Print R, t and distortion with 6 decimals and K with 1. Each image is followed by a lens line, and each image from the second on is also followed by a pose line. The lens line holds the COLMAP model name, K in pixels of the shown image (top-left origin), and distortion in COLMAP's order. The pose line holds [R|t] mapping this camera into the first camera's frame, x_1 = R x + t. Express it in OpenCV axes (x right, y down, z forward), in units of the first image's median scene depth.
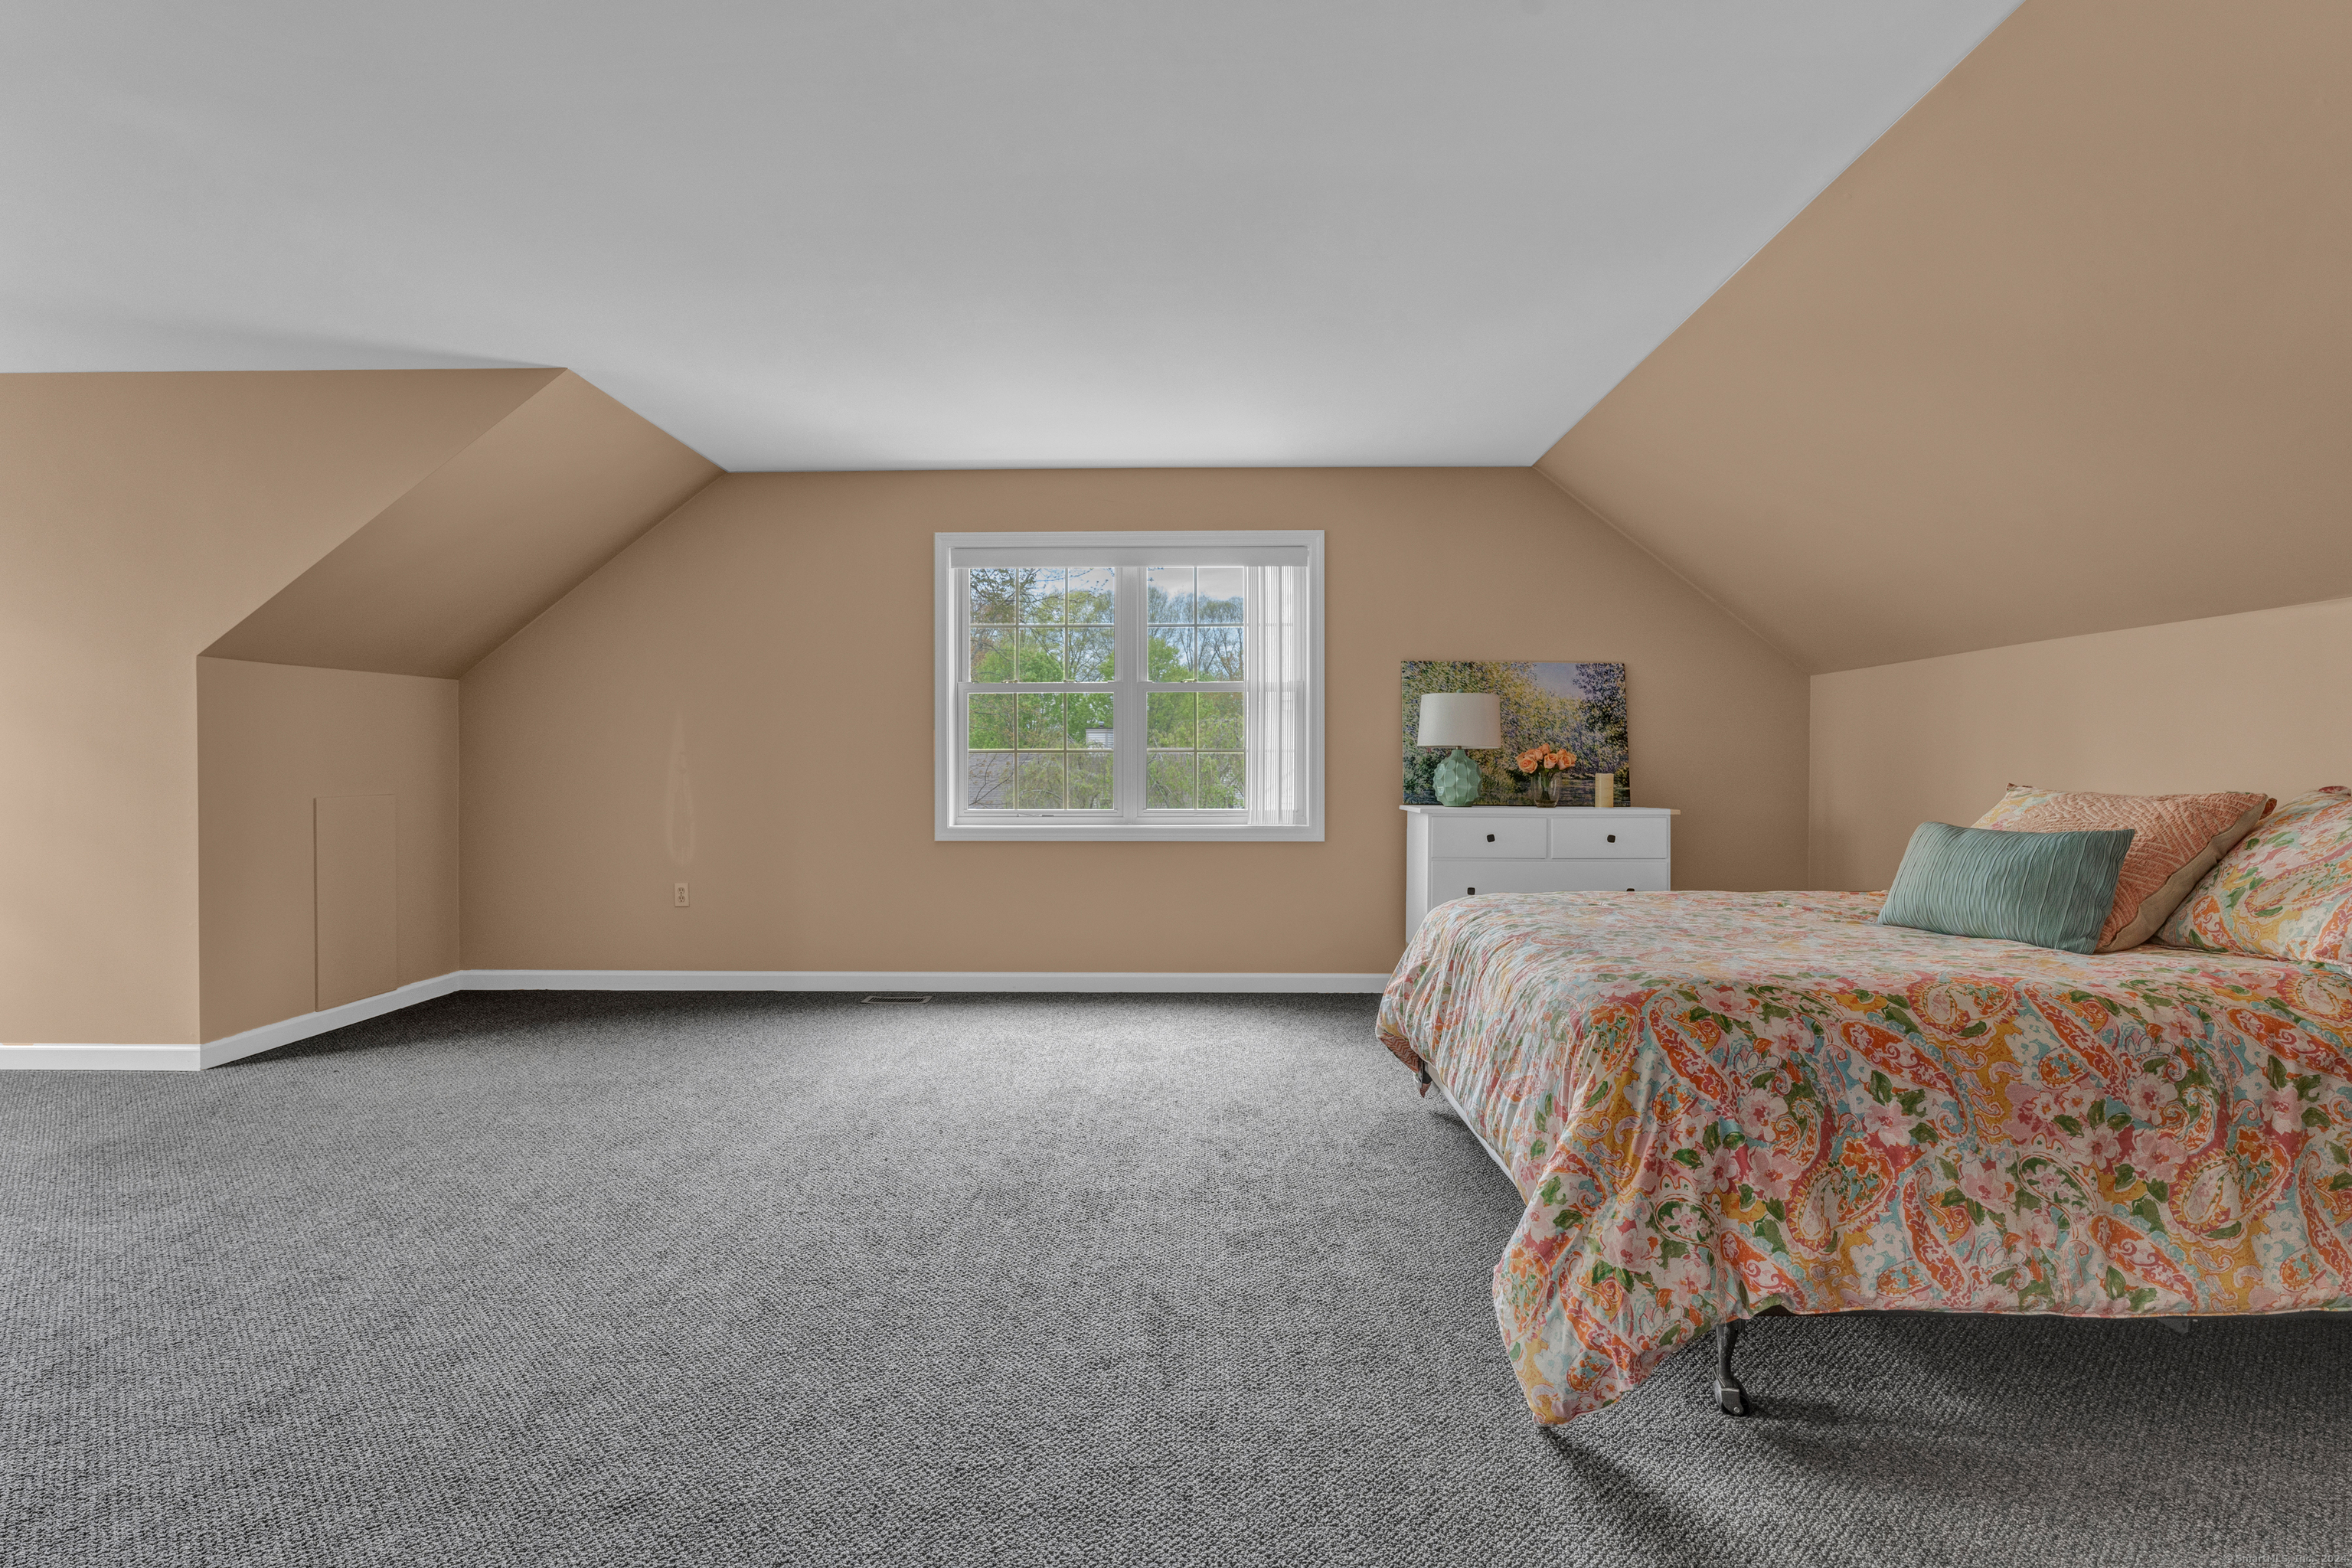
lens RADIAL K [[1131.3, 0, 1172.1], [0, 1131.3, 785.9], [0, 0, 1]] dist [-0.001785, -0.000466]
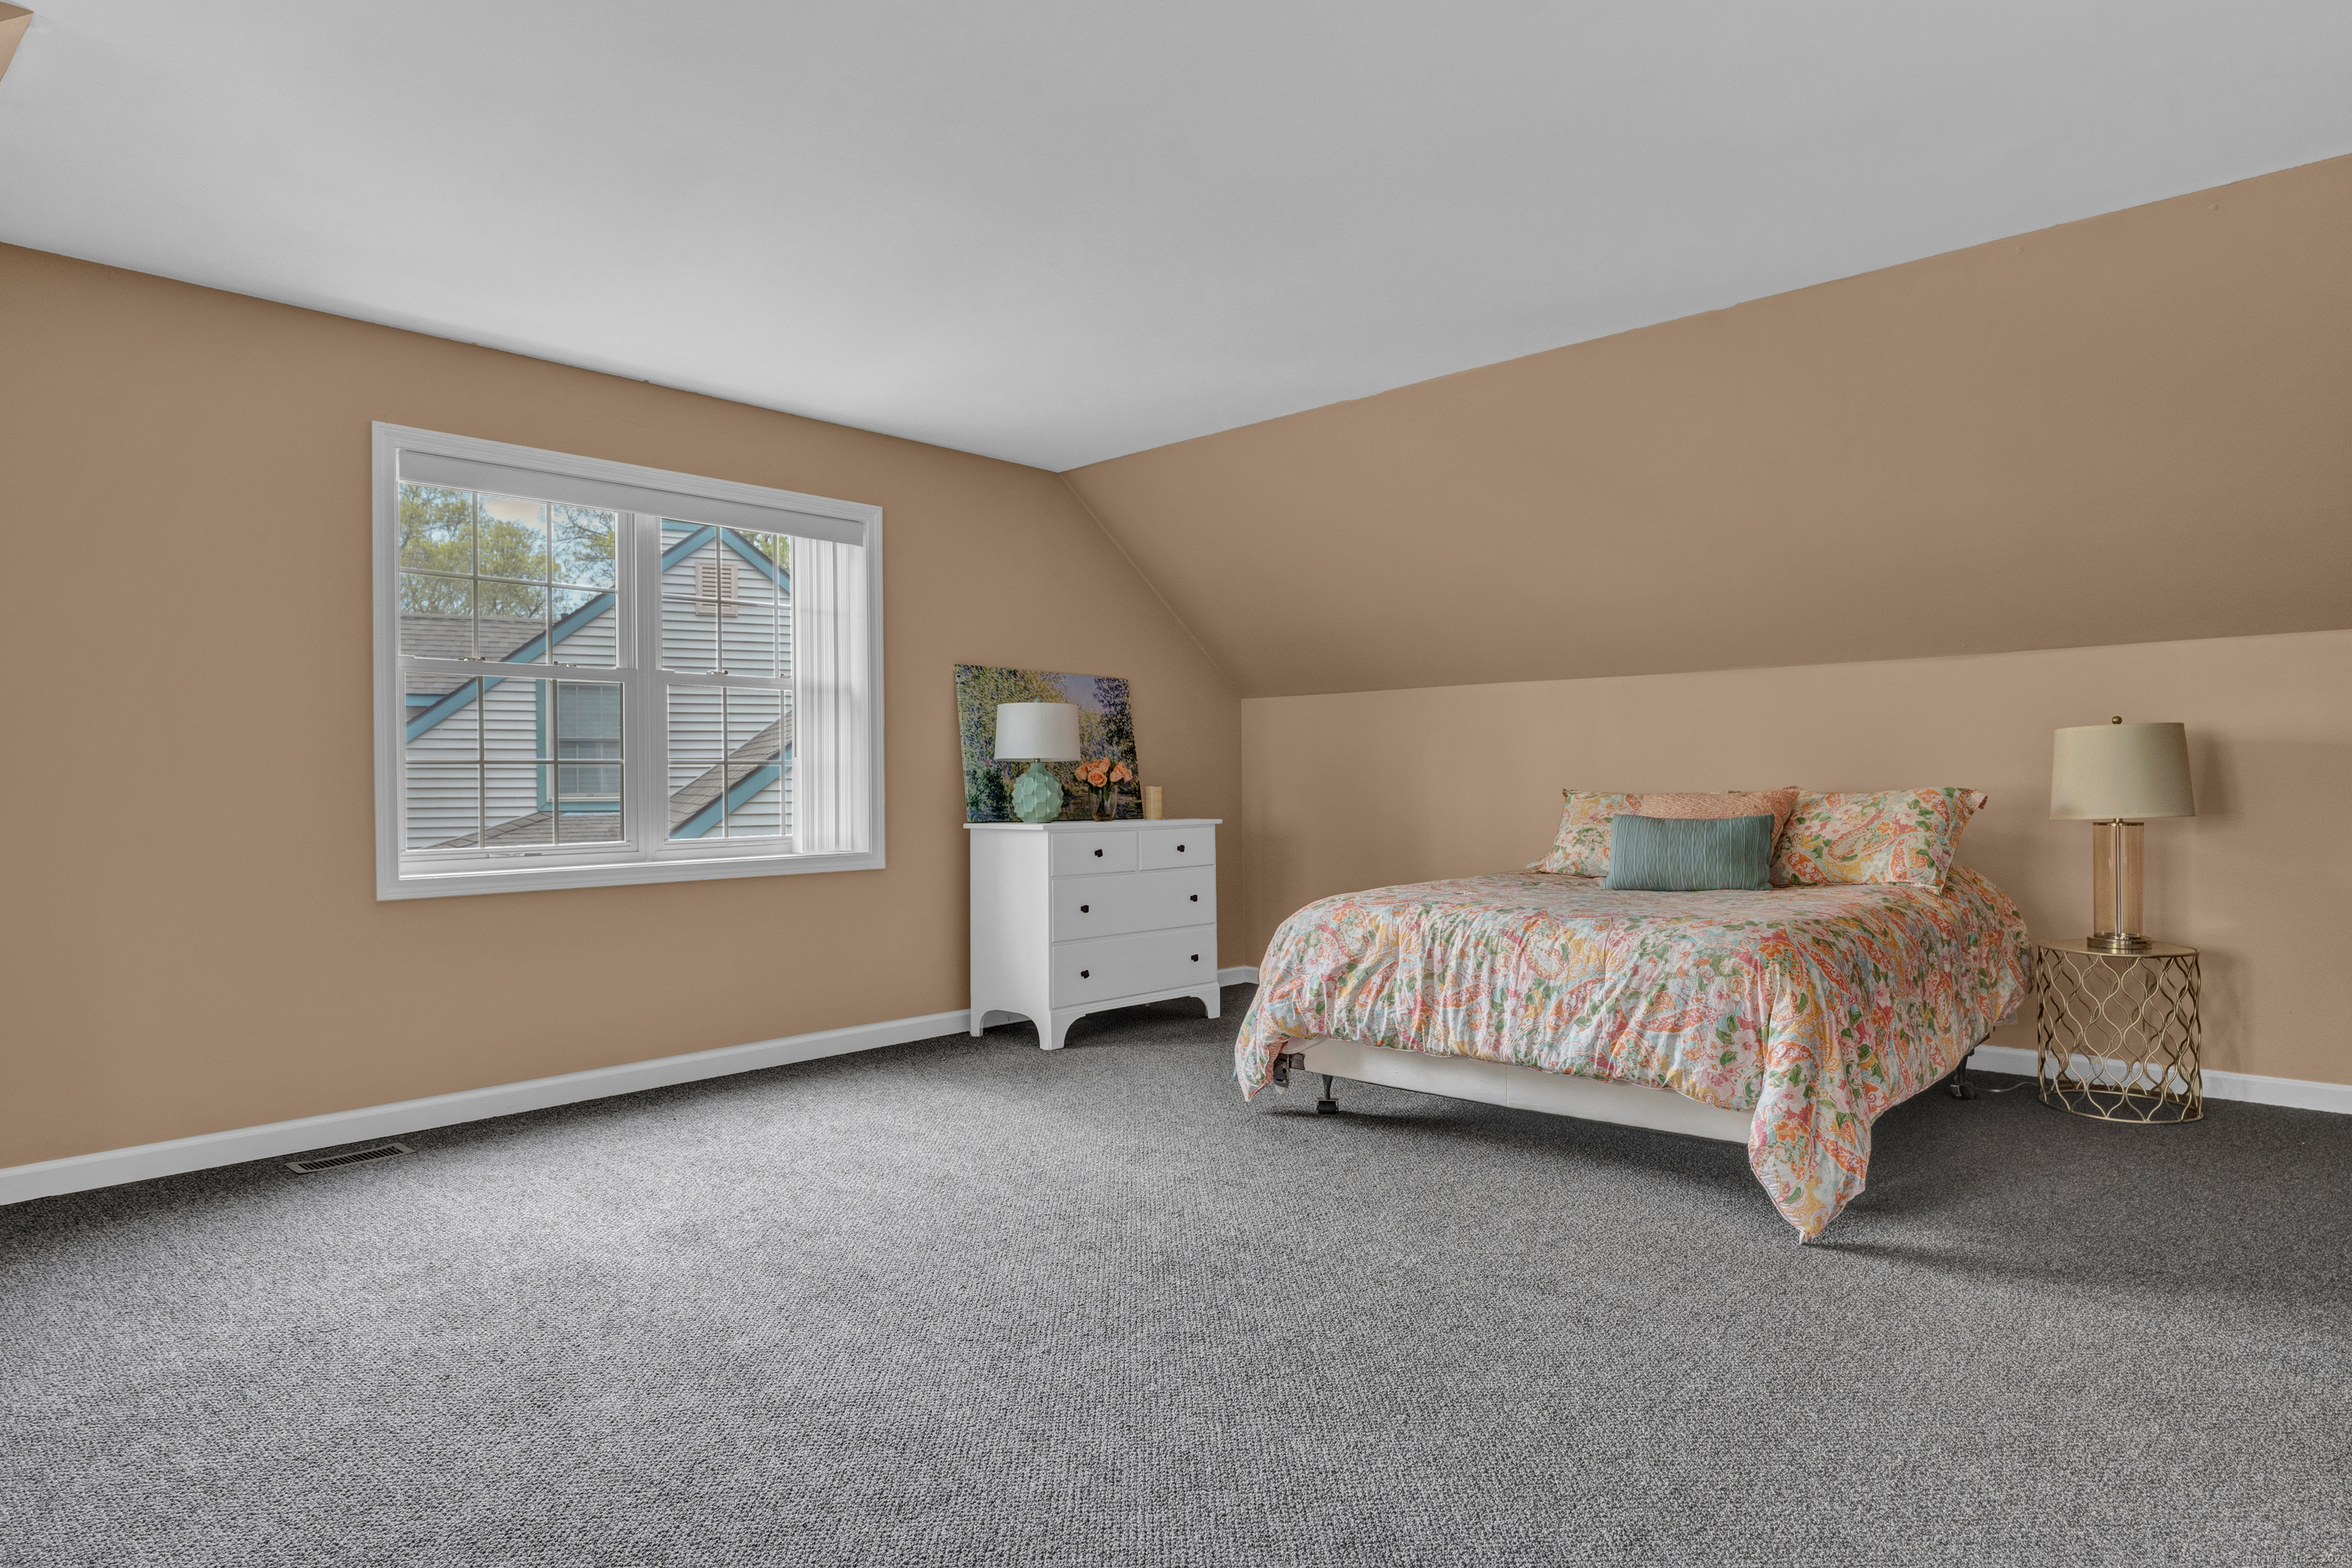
lens RADIAL K [[1348.9, 0, 1176.0], [0, 1348.9, 784.5], [0, 0, 1]] dist [-0.001143, -0.000190]
pose [[0.662240, -0.006815, 0.749260, -0.528258], [0.020415, 0.999752, -0.008950, -0.001356], [-0.749013, 0.021224, 0.662215, 0.170185]]
